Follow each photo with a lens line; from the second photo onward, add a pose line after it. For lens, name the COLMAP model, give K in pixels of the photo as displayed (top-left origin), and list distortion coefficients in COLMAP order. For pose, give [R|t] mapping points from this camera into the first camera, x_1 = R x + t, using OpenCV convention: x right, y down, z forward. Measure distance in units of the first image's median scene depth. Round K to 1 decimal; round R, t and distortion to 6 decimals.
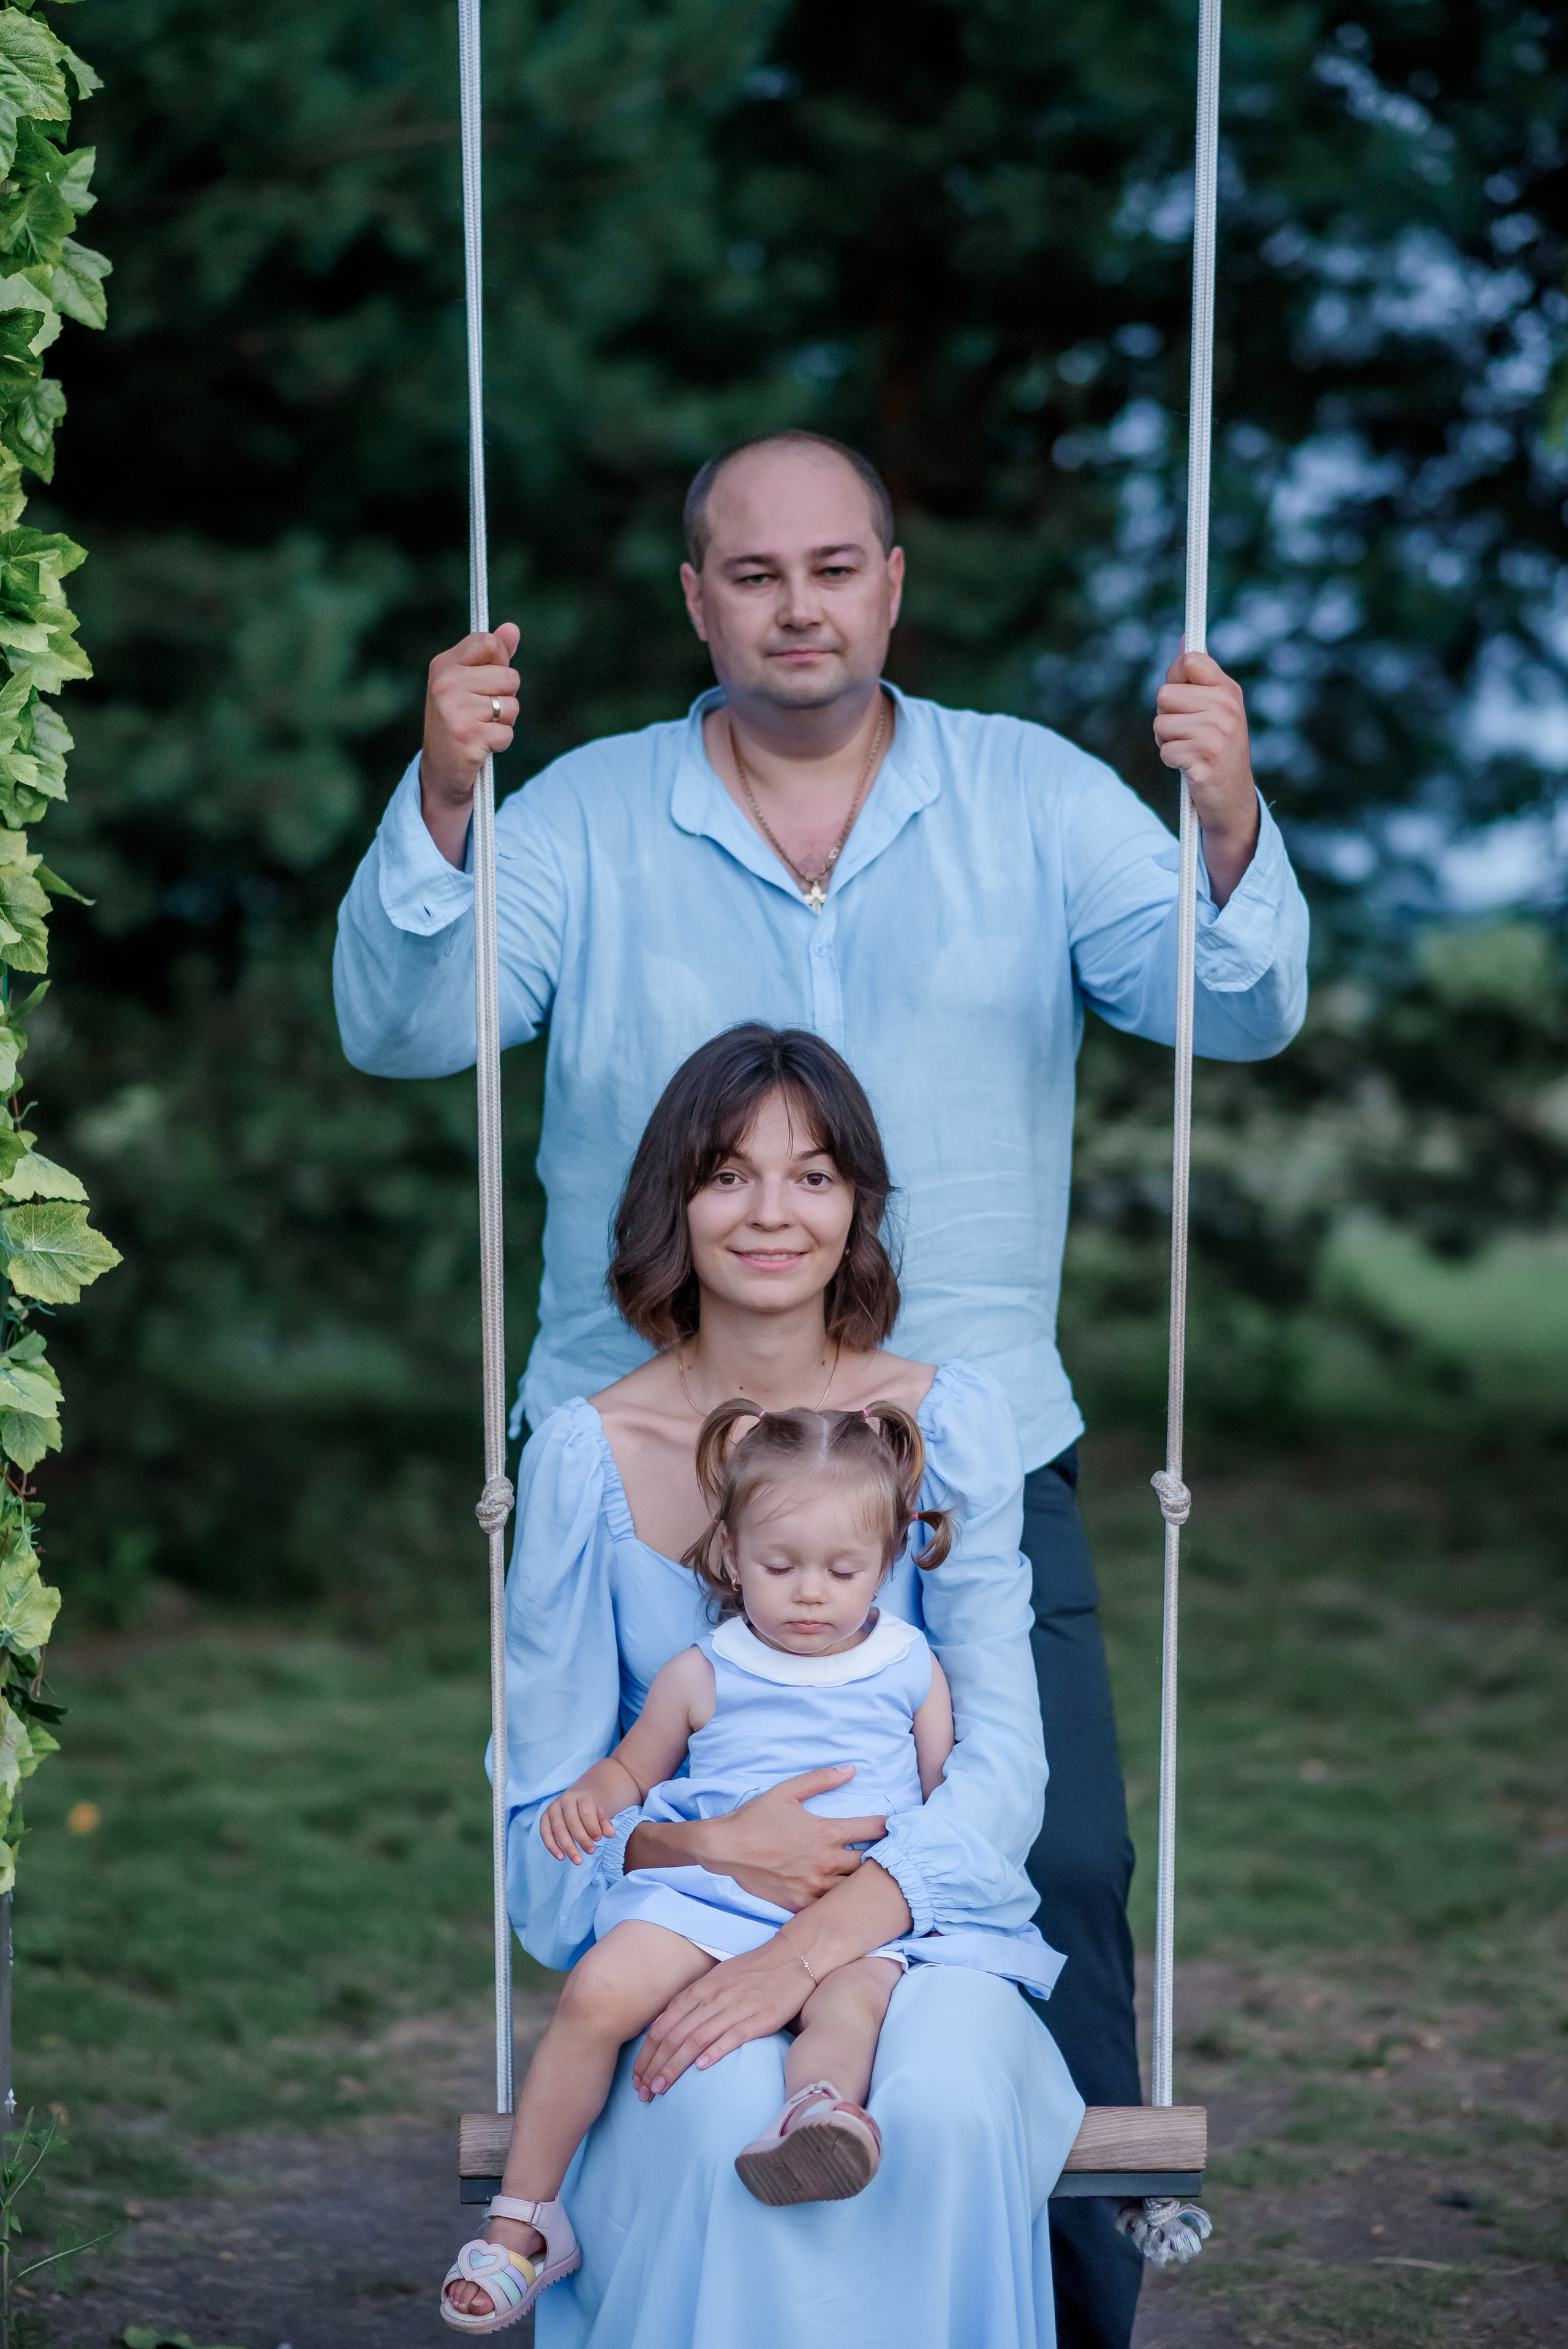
lens RADIAL K [[5683.5, 0, 782.8], [0, 5683.5, 1175.9], [0, 0, 1]] dist [0.100776, 0.000000]
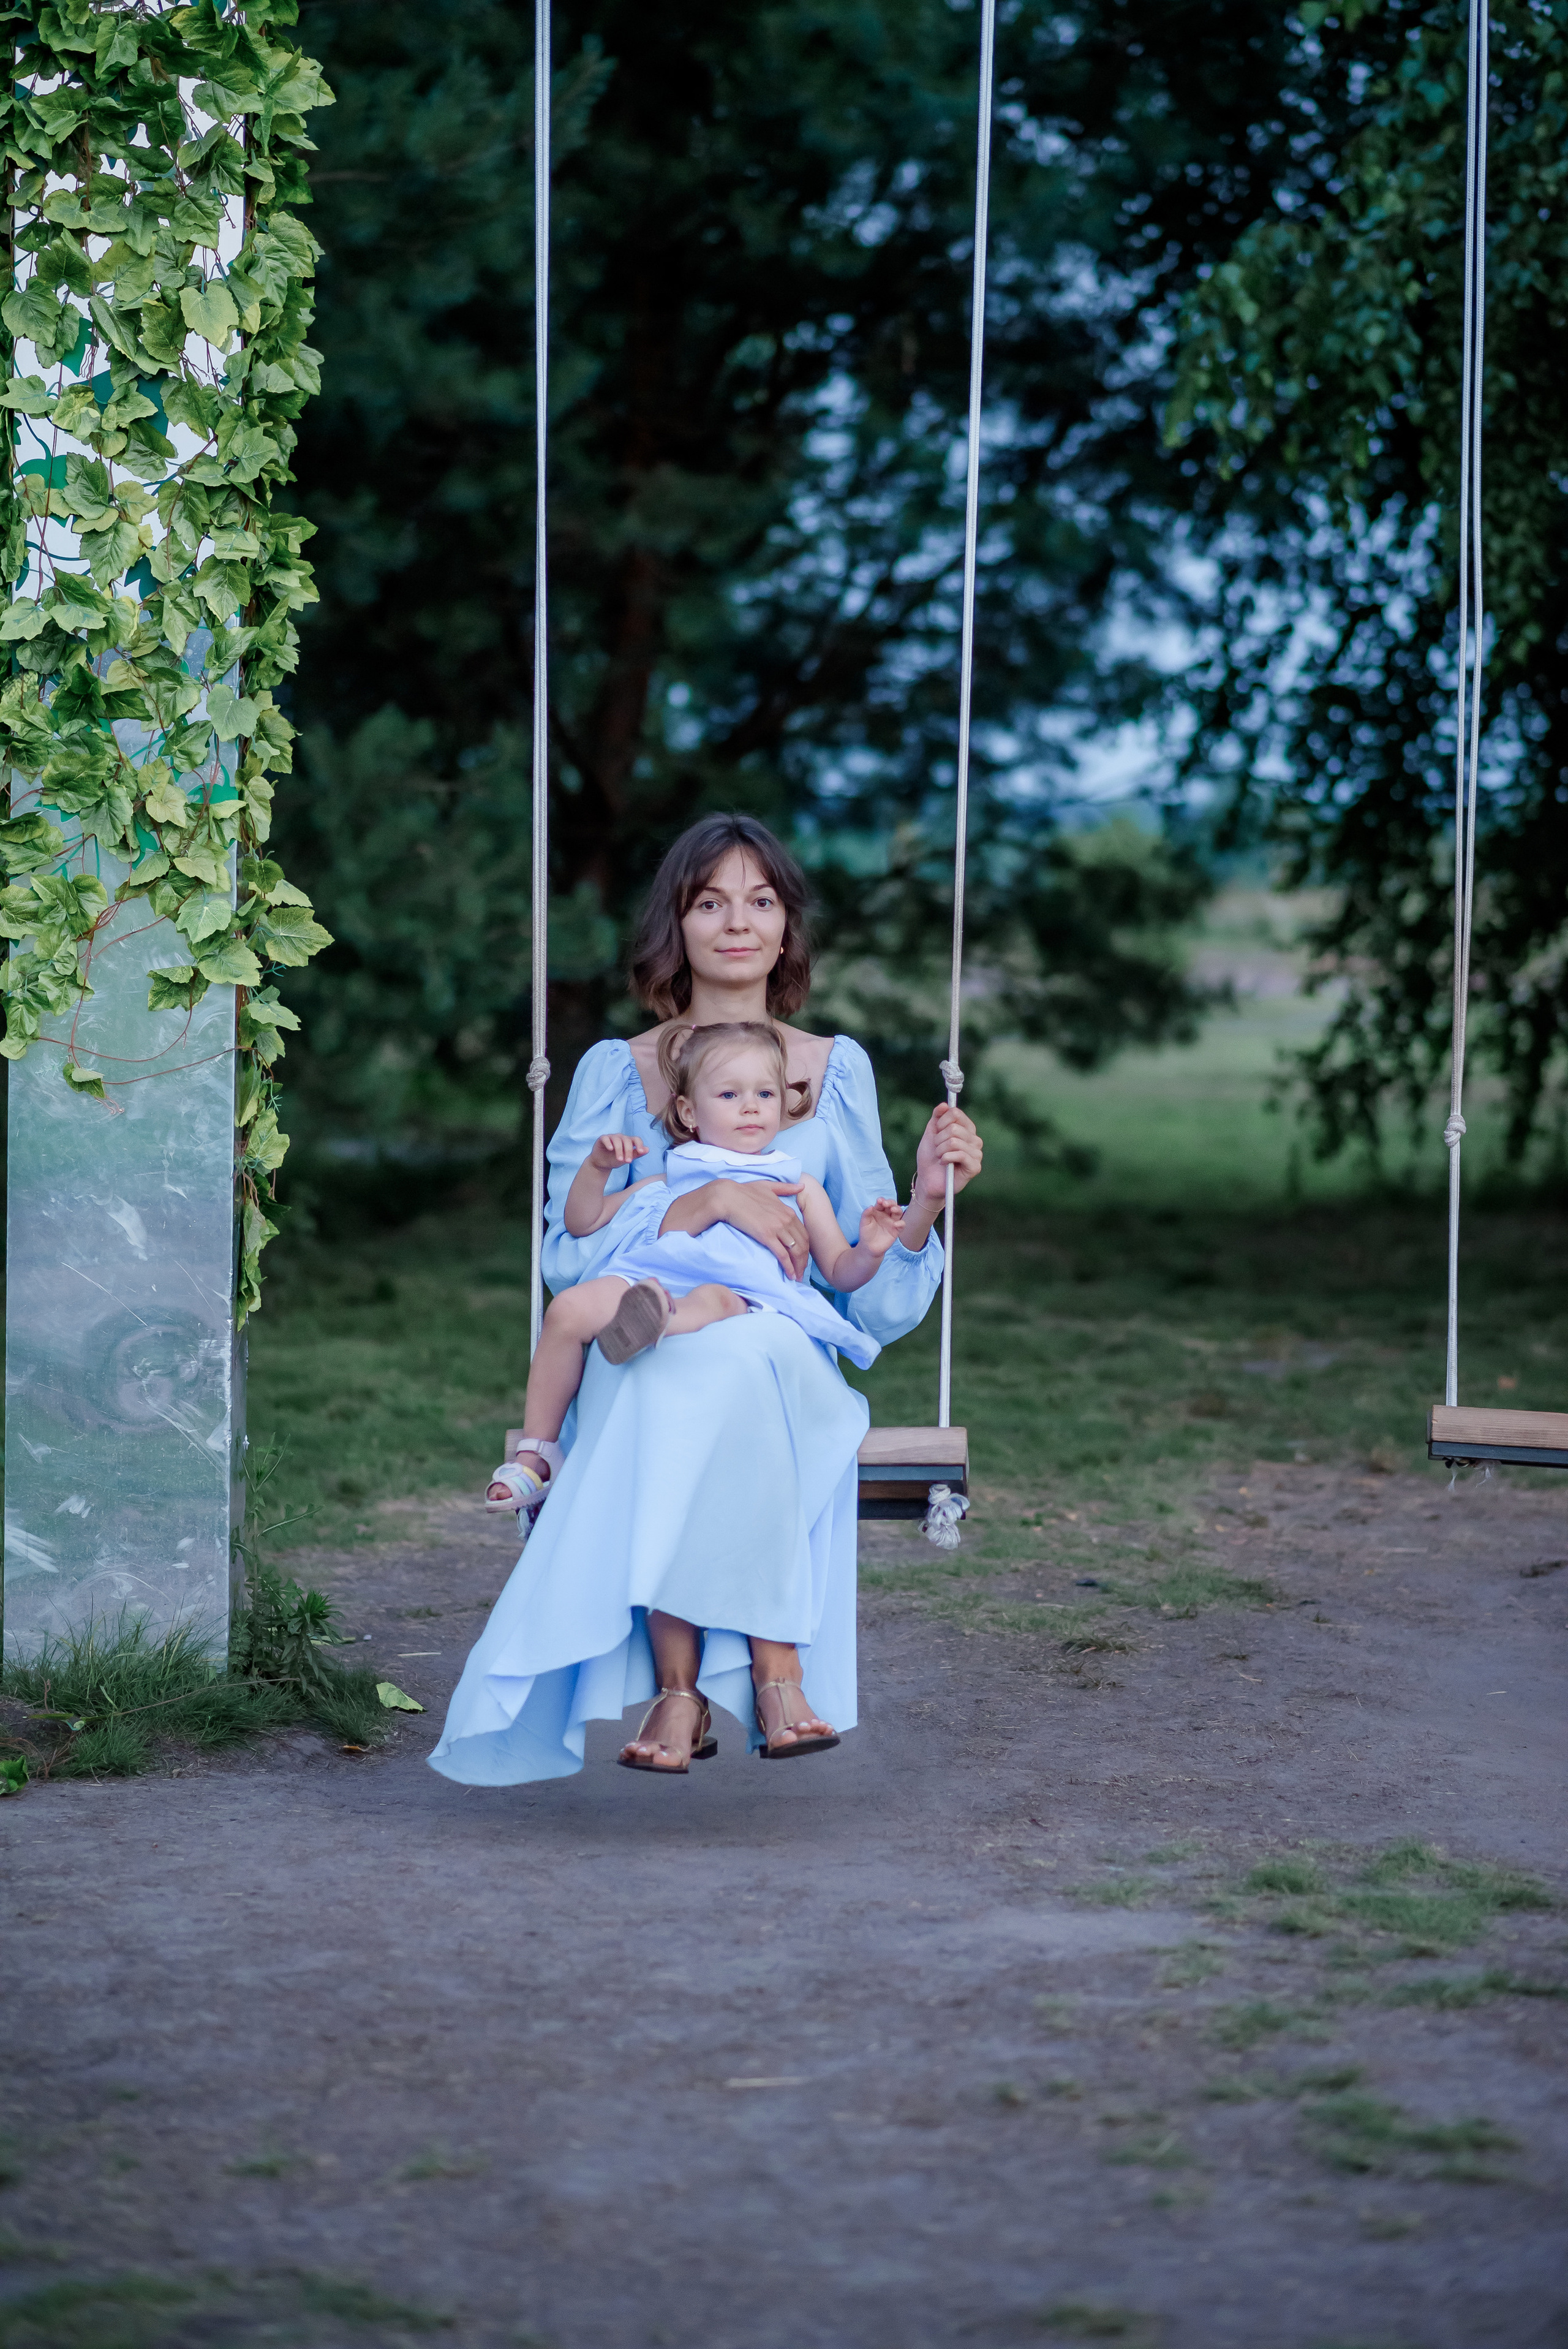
lens RADIAL K [[5683.5, 0, 784.6], [0, 5683.5, 1173.8], [0, 0, 1]] dist [0.100776, 0.000000]
pose [[0.997600, 0.012985, 0.068005, -0.060398], [-0.014131, 0.999766, 0.016398, 0.034537], [-0.067776, -0.017320, 0.997550, -0.455928]]
